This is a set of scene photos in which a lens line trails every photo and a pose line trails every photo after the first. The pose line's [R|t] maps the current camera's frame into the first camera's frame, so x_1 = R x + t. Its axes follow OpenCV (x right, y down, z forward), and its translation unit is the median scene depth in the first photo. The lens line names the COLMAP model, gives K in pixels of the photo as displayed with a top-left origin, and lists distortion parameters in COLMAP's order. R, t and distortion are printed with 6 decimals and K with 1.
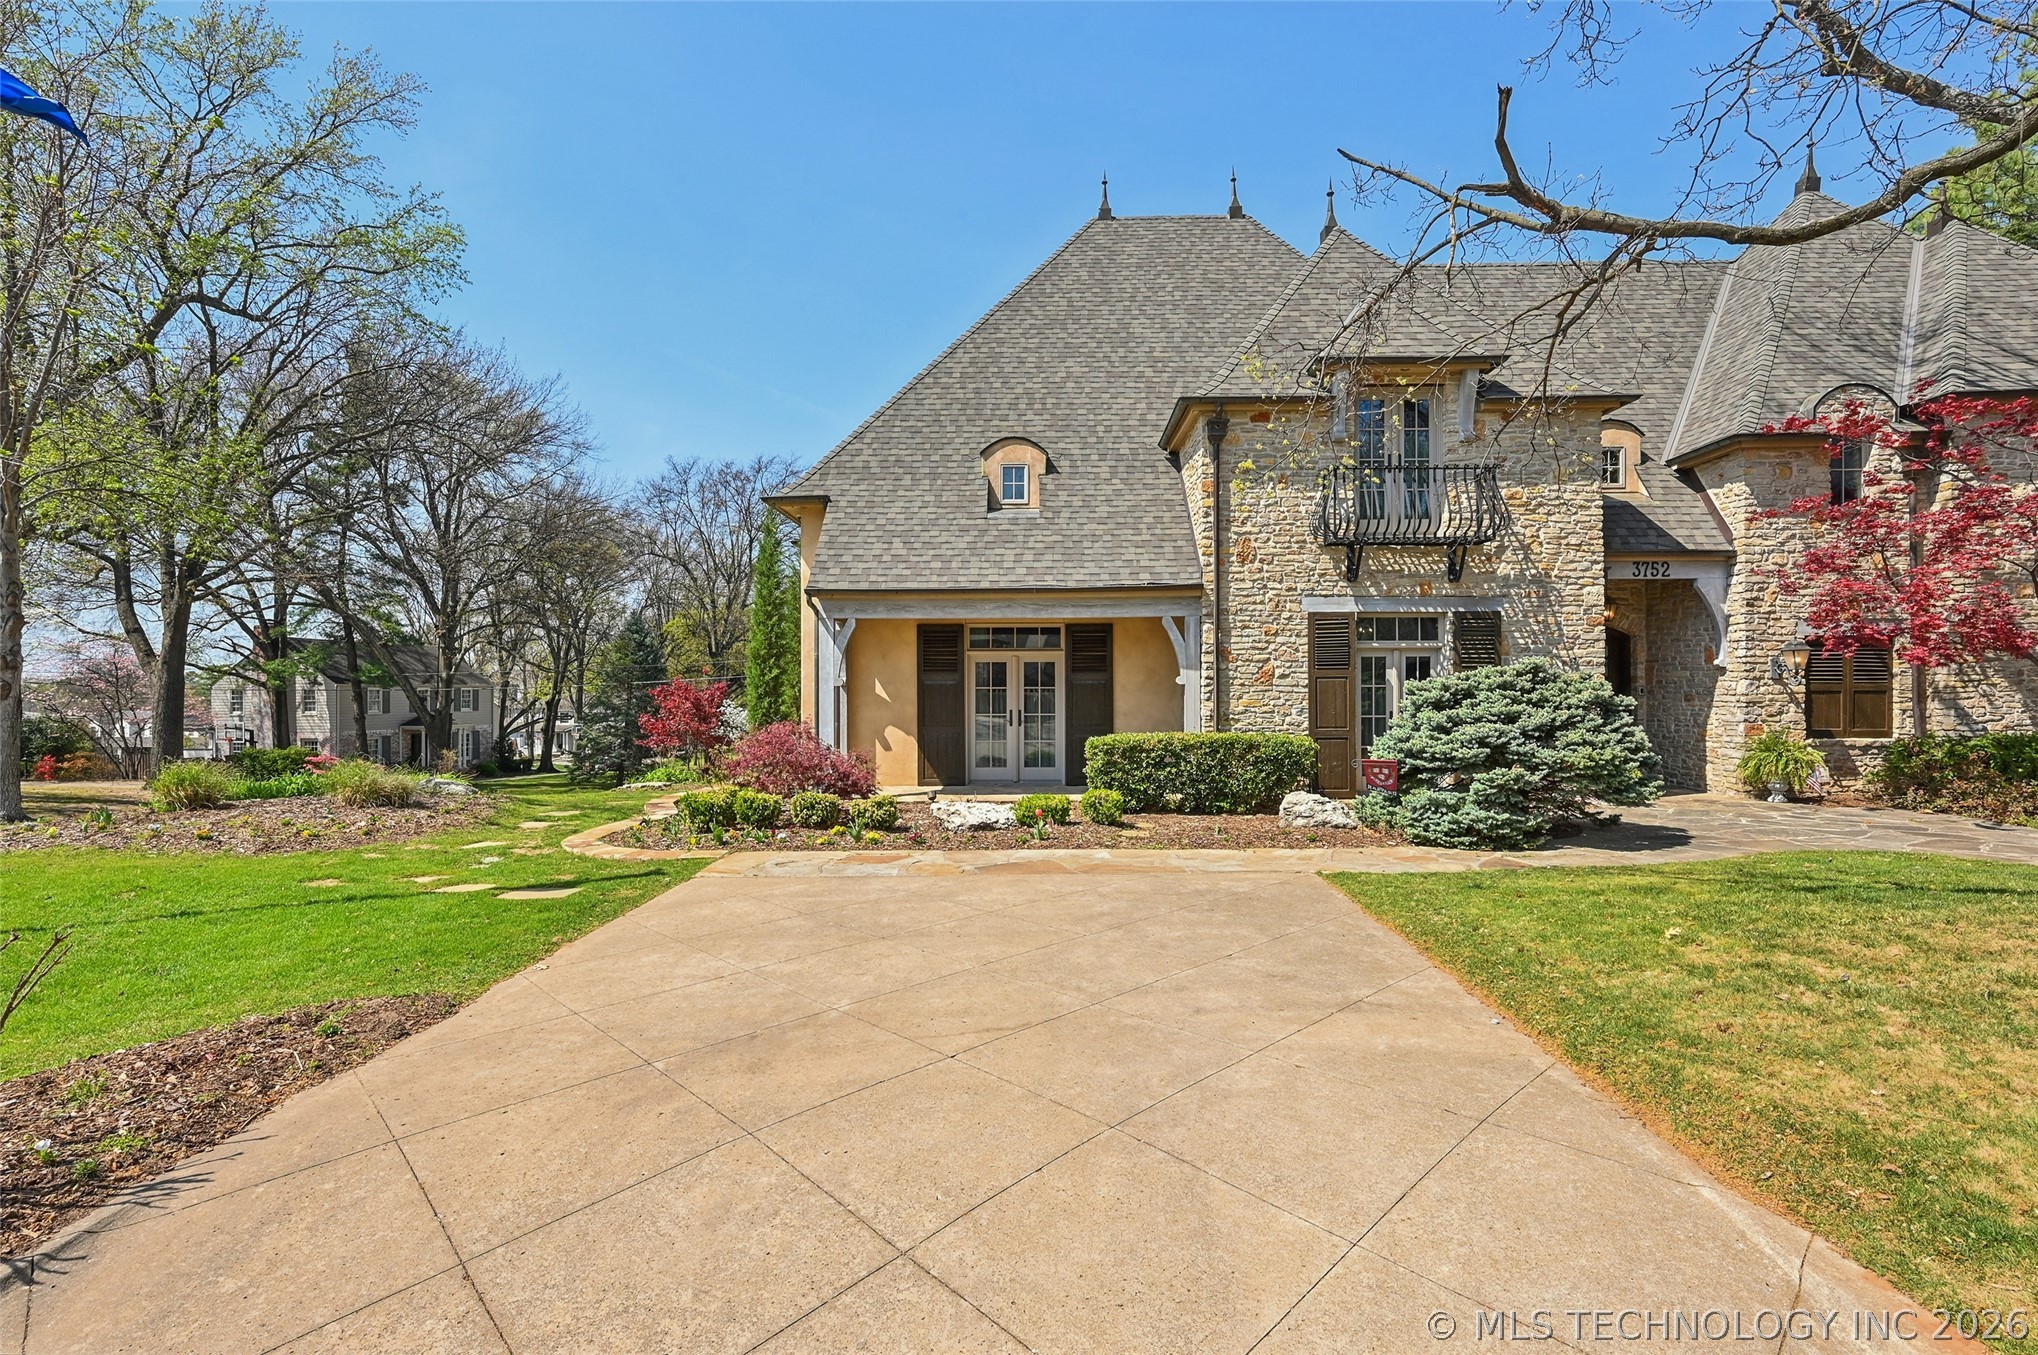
lens RADIAL K [[960.1, 0, 1076.9], [0, 960.1, 670.0], [0, 0, 1]] dist [-0.003625, 0.001863]
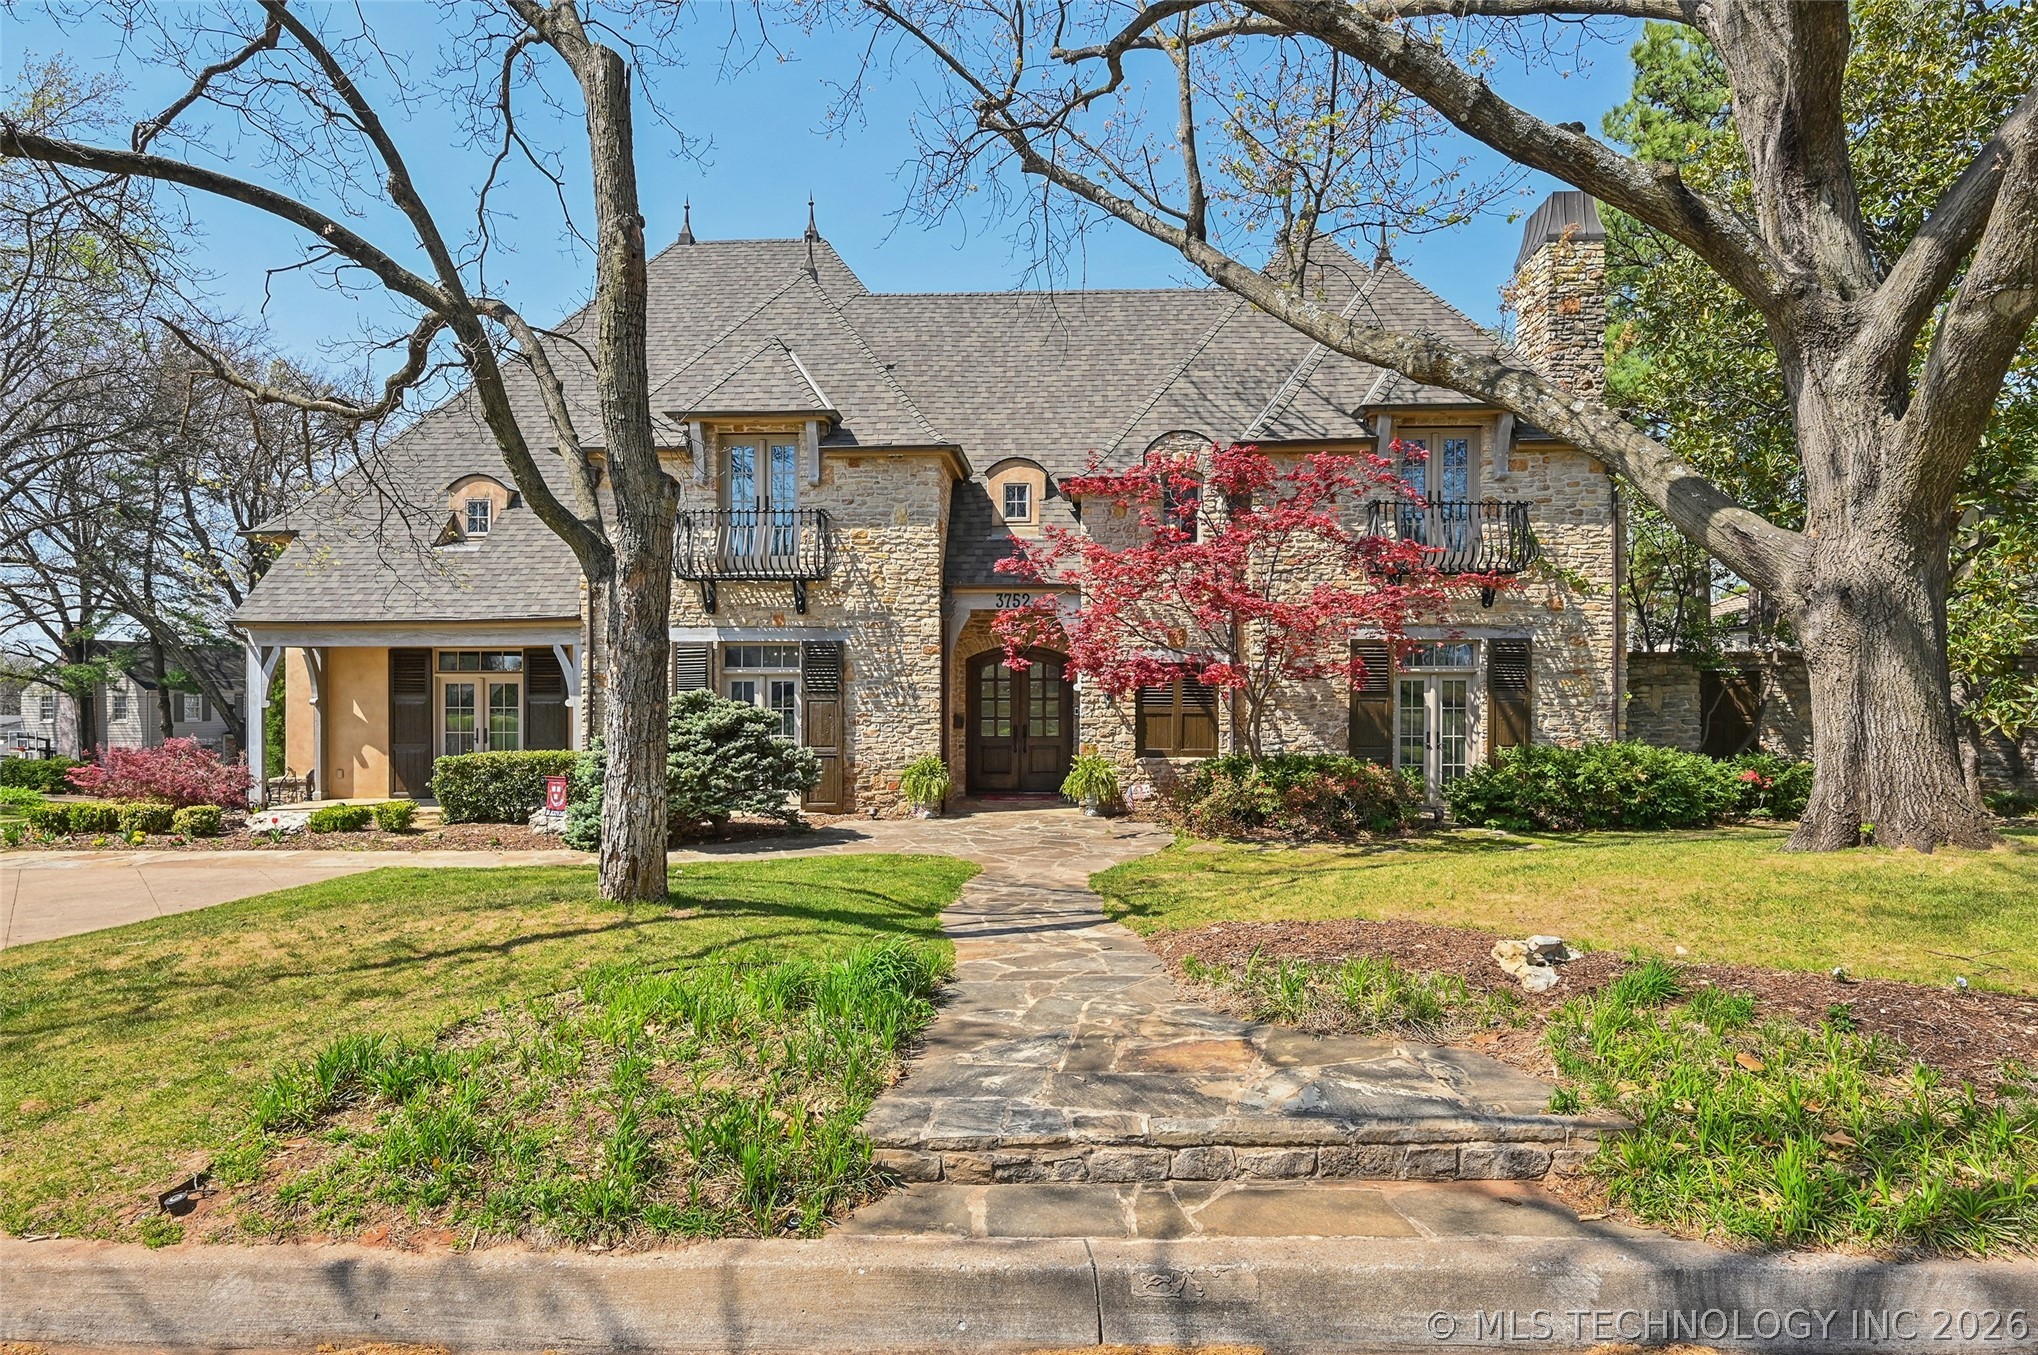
lens RADIAL K [[1115.0, 0, 1062.2], [0, 1115.0, 672.2], [0, 0, 1]] dist [-0.001389, -0.001222]
pose [[0.999444, 0.001533, -0.033309, 0.714002], [-0.001464, 0.999997, 0.002093, -0.028042], [0.033312, -0.002043, 0.999443, -0.257784]]
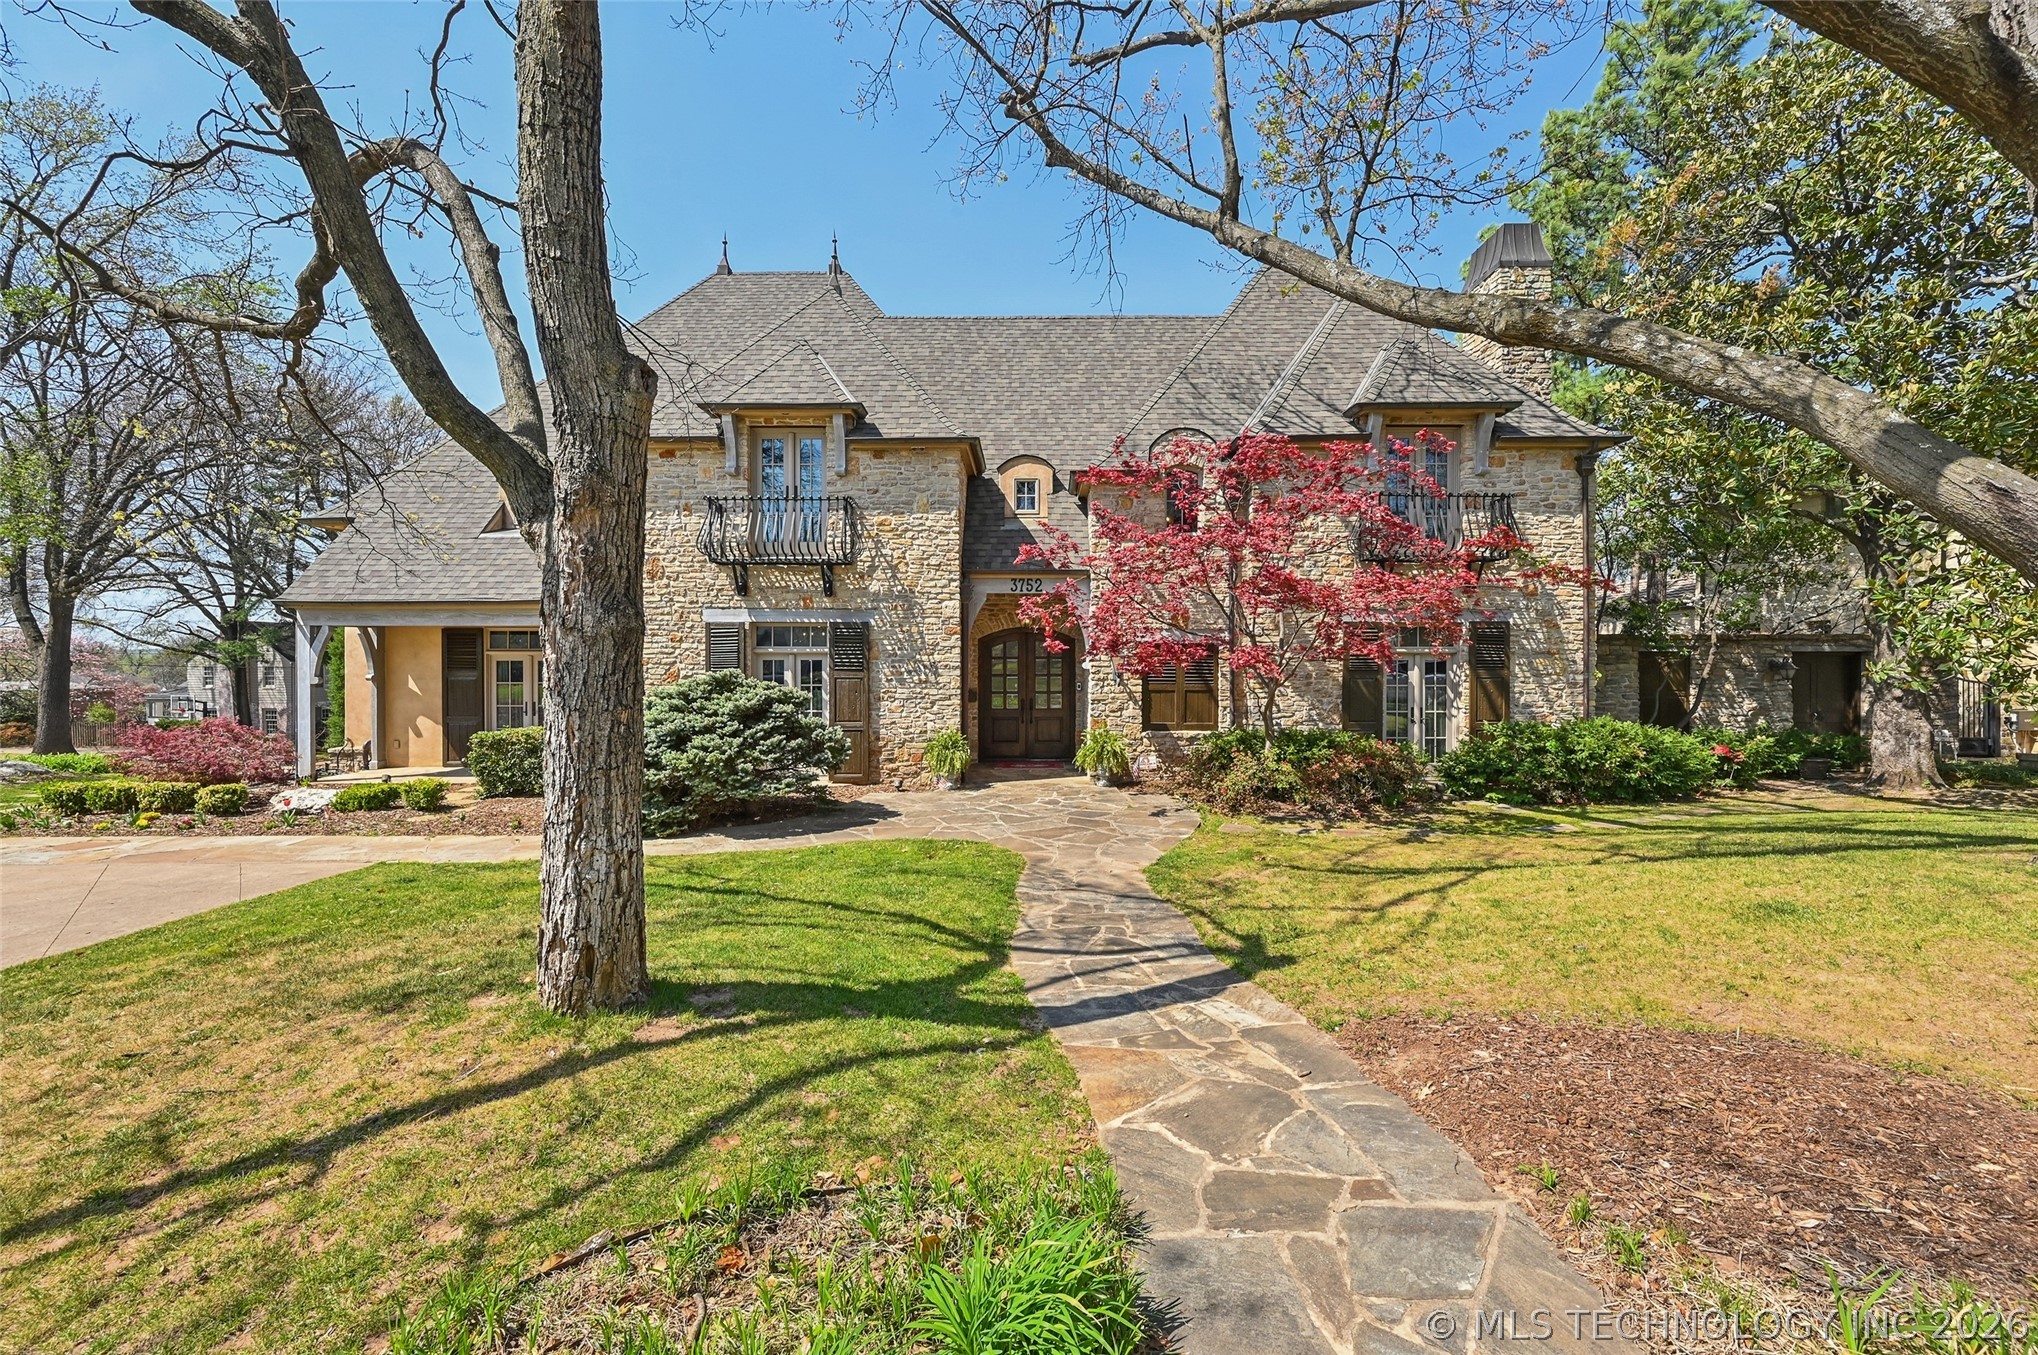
lens RADIAL K [[816.5, 0, 1049.4], [0, 816.5, 656.8], [0, 0, 1]] dist [-0.003743, -0.000096]
pose [[0.999970, 0.002989, 0.007110, 0.636709], [-0.003083, 0.999907, 0.013269, -0.031957], [-0.007069, -0.013290, 0.999887, 0.004634]]
